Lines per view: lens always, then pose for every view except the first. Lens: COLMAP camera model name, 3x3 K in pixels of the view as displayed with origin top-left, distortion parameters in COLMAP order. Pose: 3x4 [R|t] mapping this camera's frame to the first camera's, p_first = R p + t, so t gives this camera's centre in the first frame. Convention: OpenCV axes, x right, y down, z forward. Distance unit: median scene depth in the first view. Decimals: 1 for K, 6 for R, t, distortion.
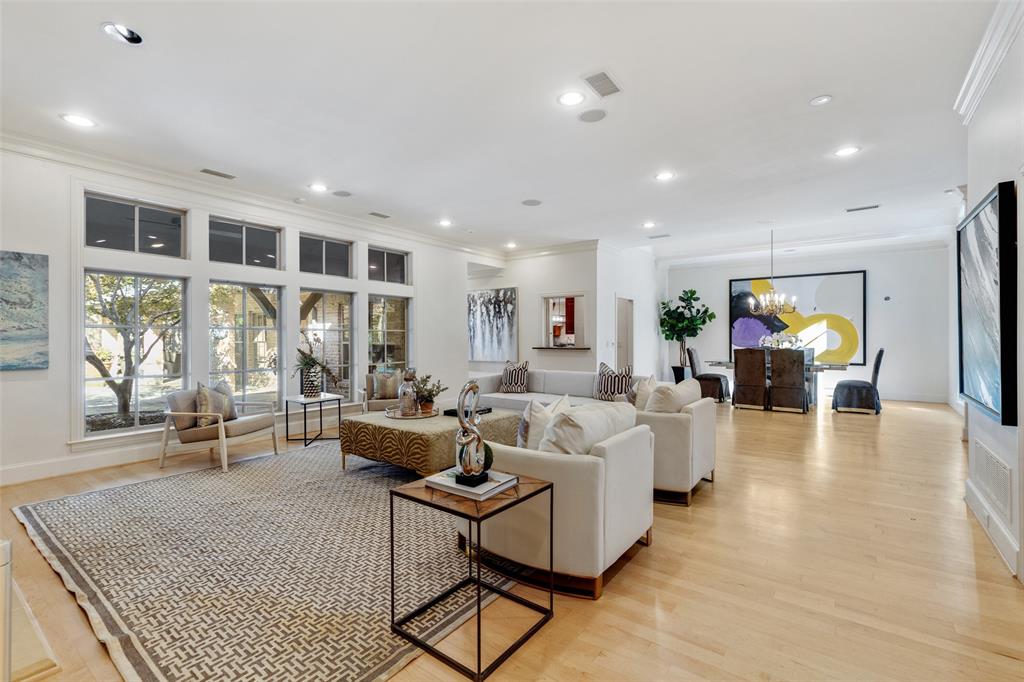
lens RADIAL K [[457.8, 0, 516.7], [0, 457.8, 338.0], [0, 0, 1]] dist [0.000586, 0.000255]
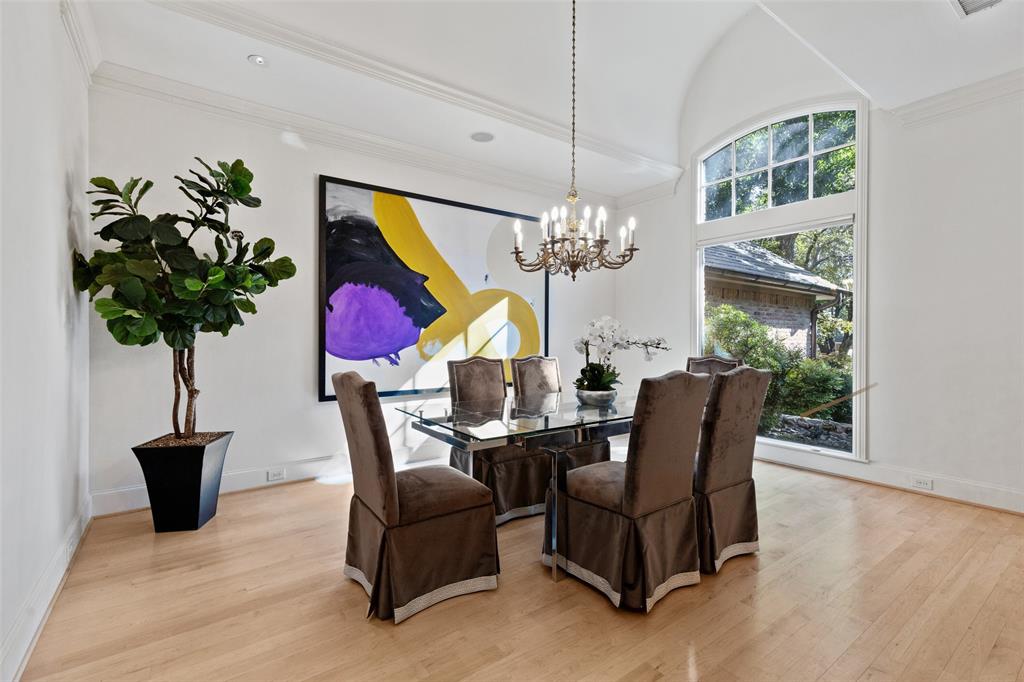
lens RADIAL K [[457.8, 0, 516.7], [0, 457.8, 338.0], [0, 0, 1]] dist [0.000586, 0.000255]
pose [[0.301035, -0.002649, 0.953609, 0.167349], [0.002655, 0.999995, 0.001940, 0.001154], [-0.953609, 0.001947, 0.301040, 0.749339]]
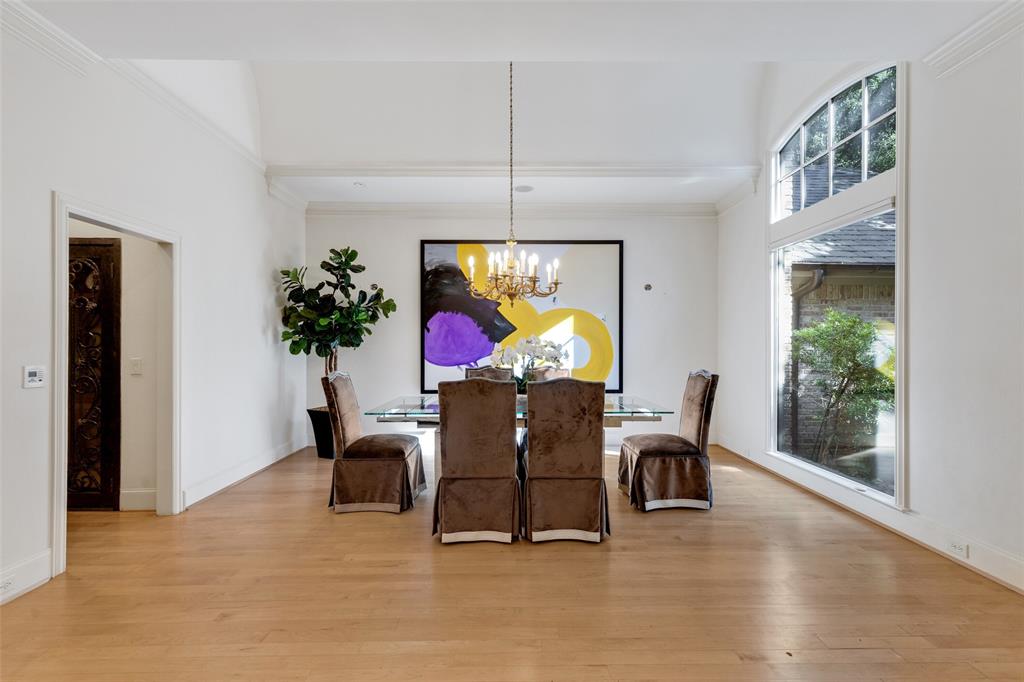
lens RADIAL K [[462.6, 0, 515.0], [0, 462.6, 344.4], [0, 0, 1]] dist [0.001299, -0.000108]
pose [[0.798349, 0.003063, 0.602188, 0.229074], [0.002180, 0.999966, -0.007977, -0.001132], [-0.602192, 0.007681, 0.798315, 0.506911]]
